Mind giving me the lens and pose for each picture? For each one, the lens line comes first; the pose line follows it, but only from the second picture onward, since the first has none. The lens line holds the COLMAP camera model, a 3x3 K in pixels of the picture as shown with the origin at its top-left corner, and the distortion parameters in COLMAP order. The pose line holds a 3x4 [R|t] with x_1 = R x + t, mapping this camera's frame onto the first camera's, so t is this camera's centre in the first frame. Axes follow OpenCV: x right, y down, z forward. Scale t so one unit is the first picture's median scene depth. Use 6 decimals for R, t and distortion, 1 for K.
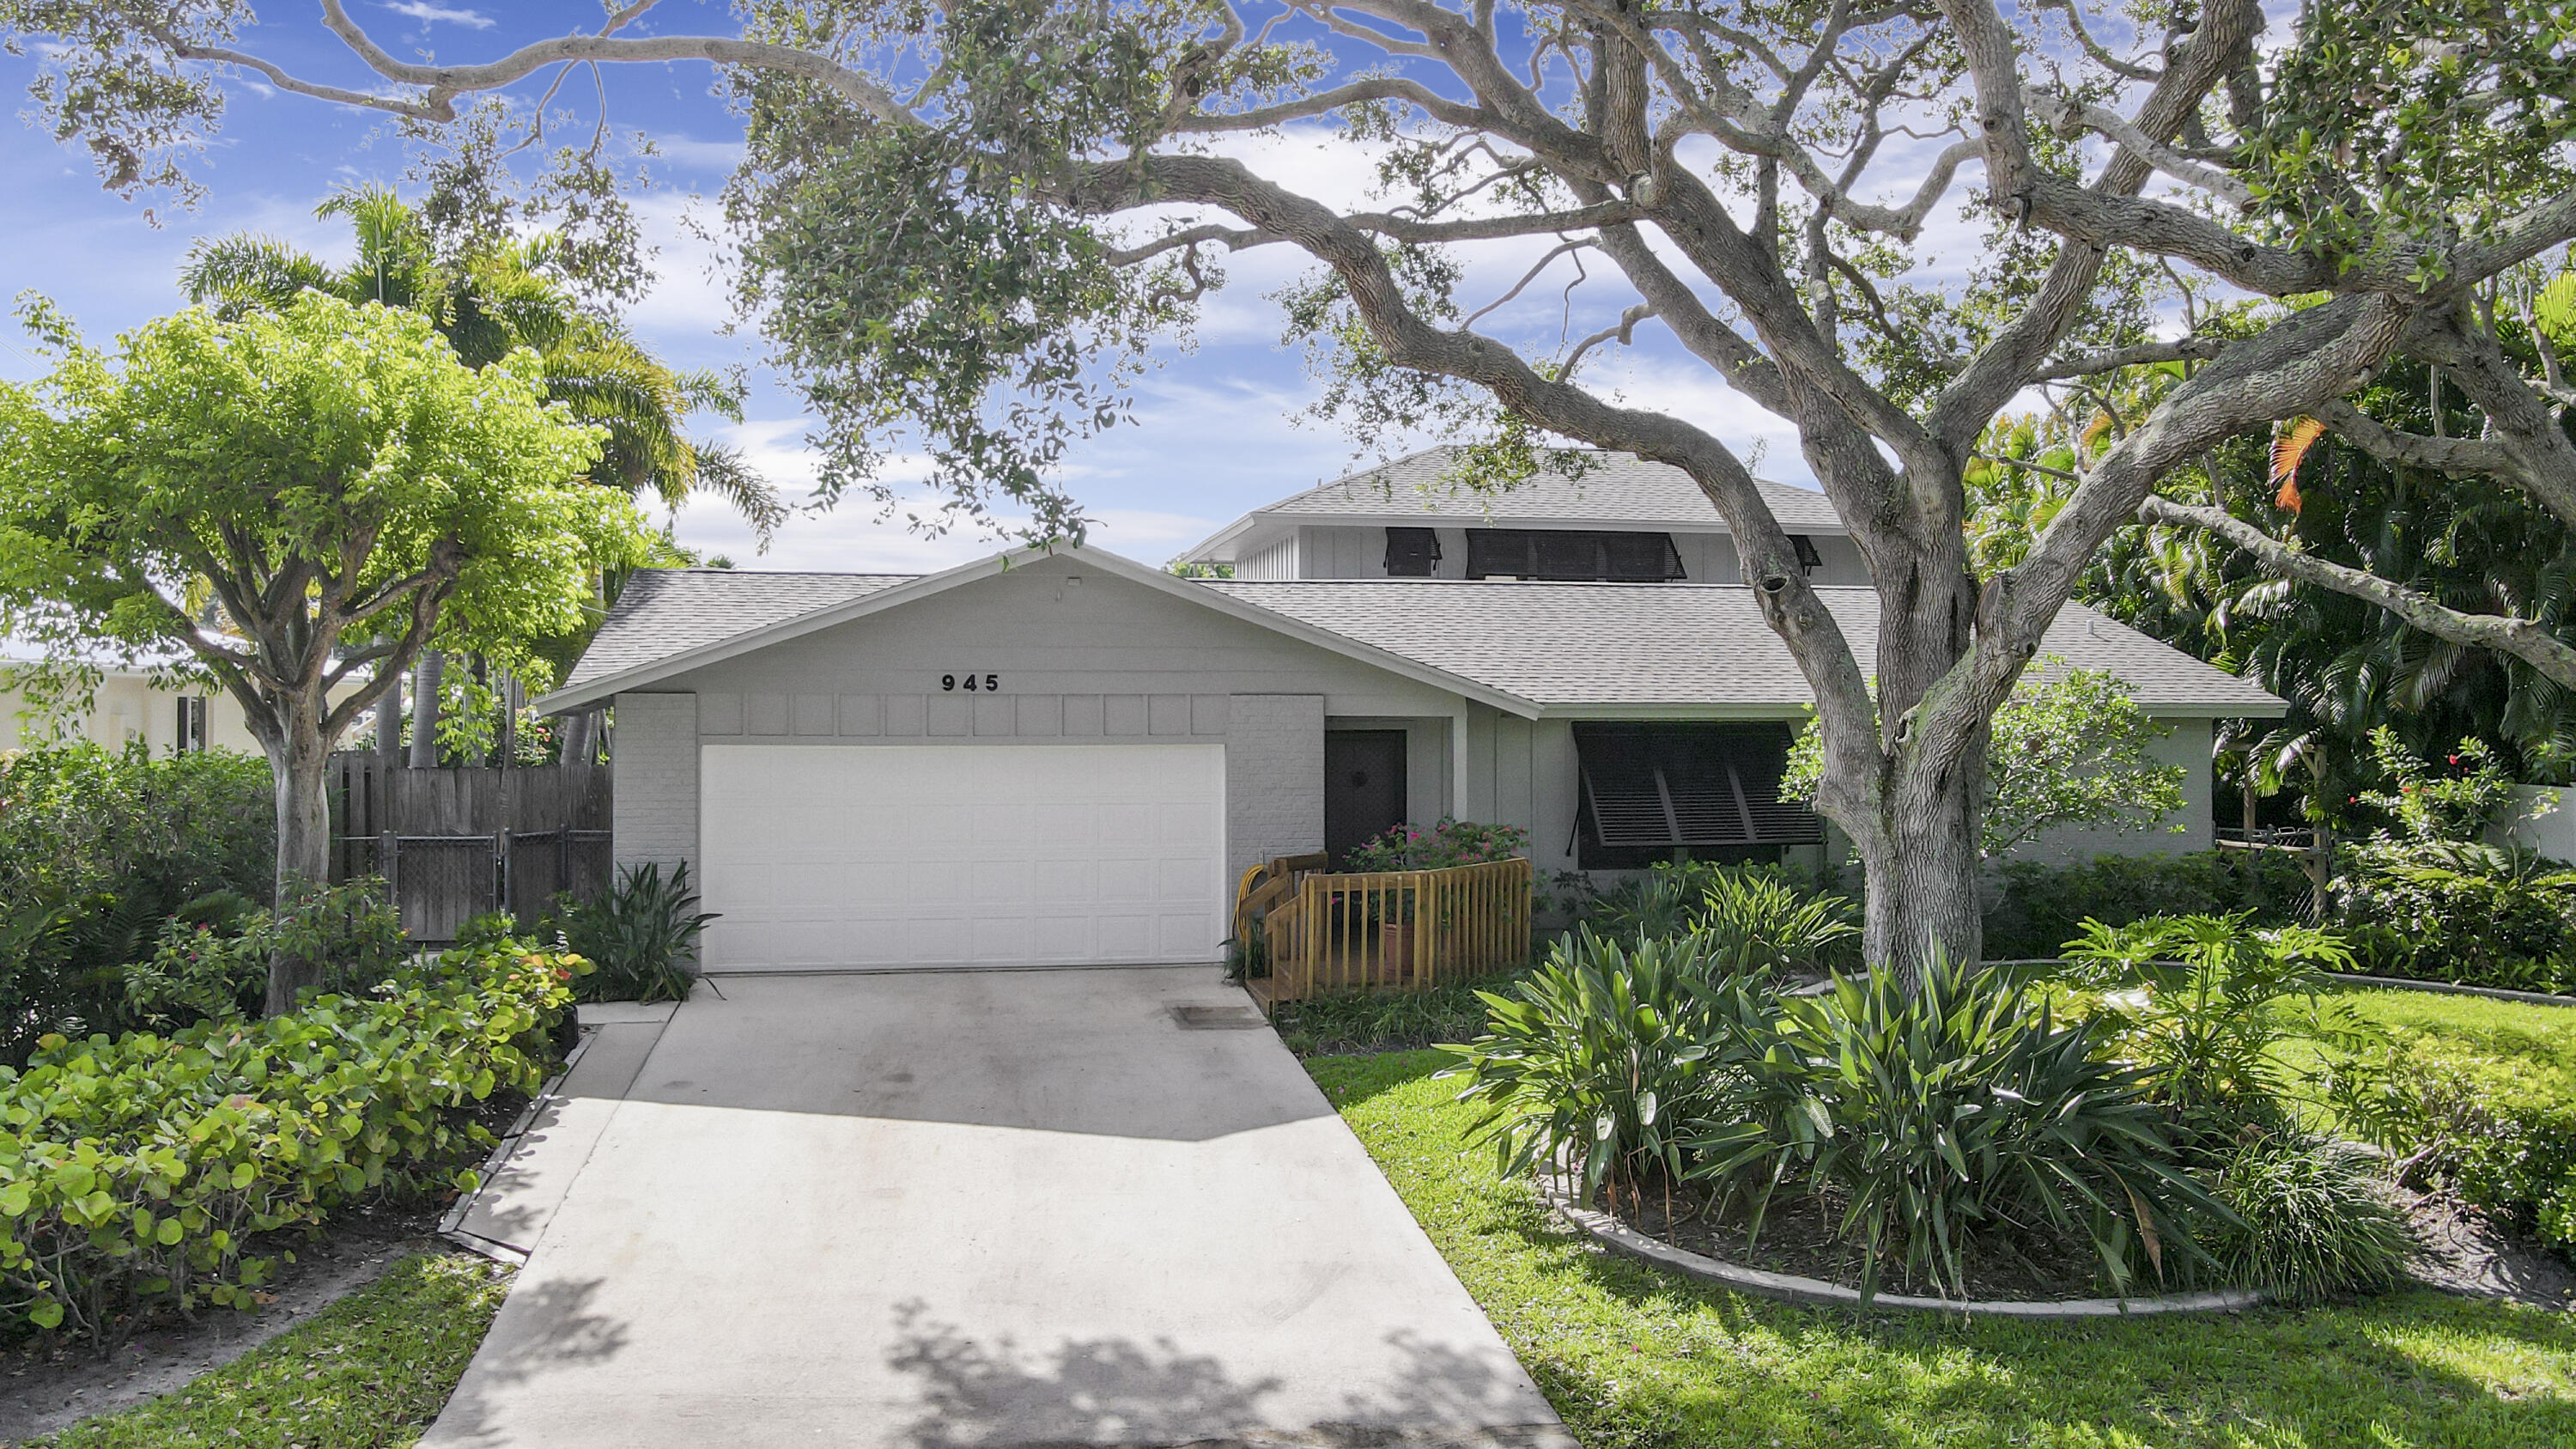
lens RADIAL K [[1928.8, 0, 1279.9], [0, 1928.8, 721.7], [0, 0, 1]] dist [-0.017210, 0.046501]
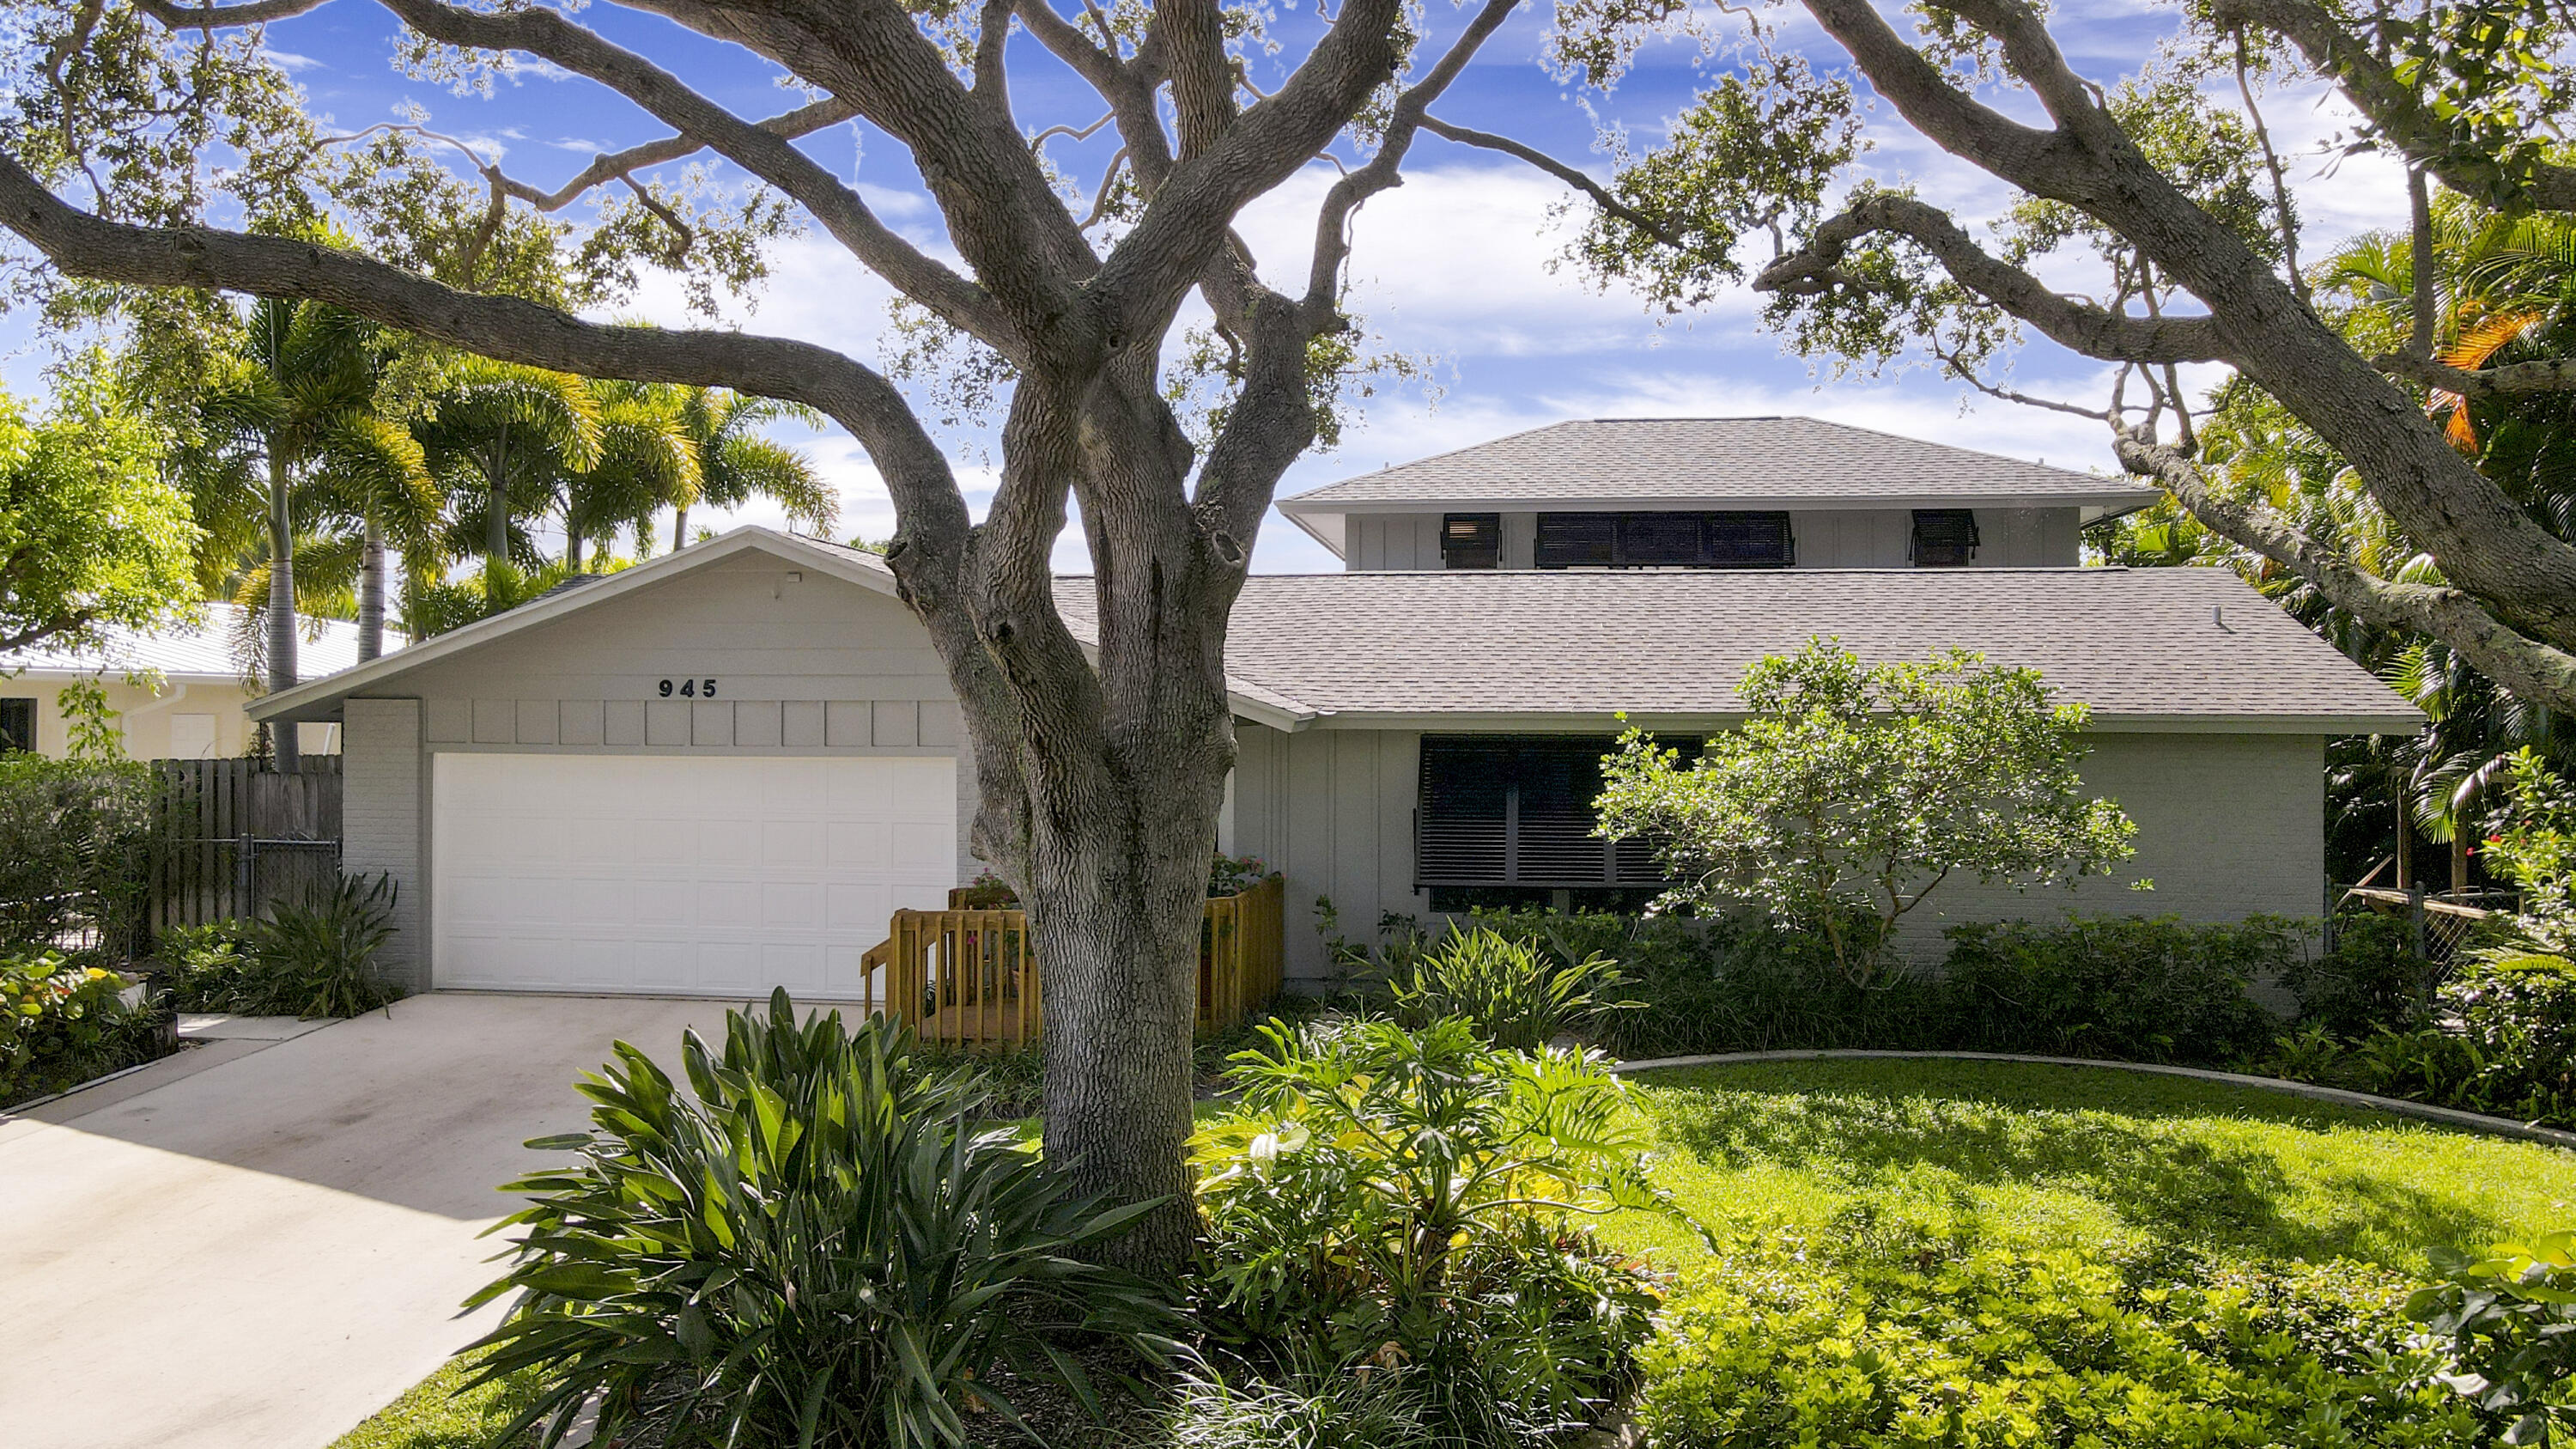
lens RADIAL K [[1928.8, 0, 1291.5], [0, 1928.8, 726.7], [0, 0, 1]] dist [-0.017210, 0.046501]
pose [[0.950104, 0.004651, -0.311899, 0.402217], [-0.005433, 0.999984, -0.001640, -0.001633], [0.311887, 0.003253, 0.950114, 0.211859]]
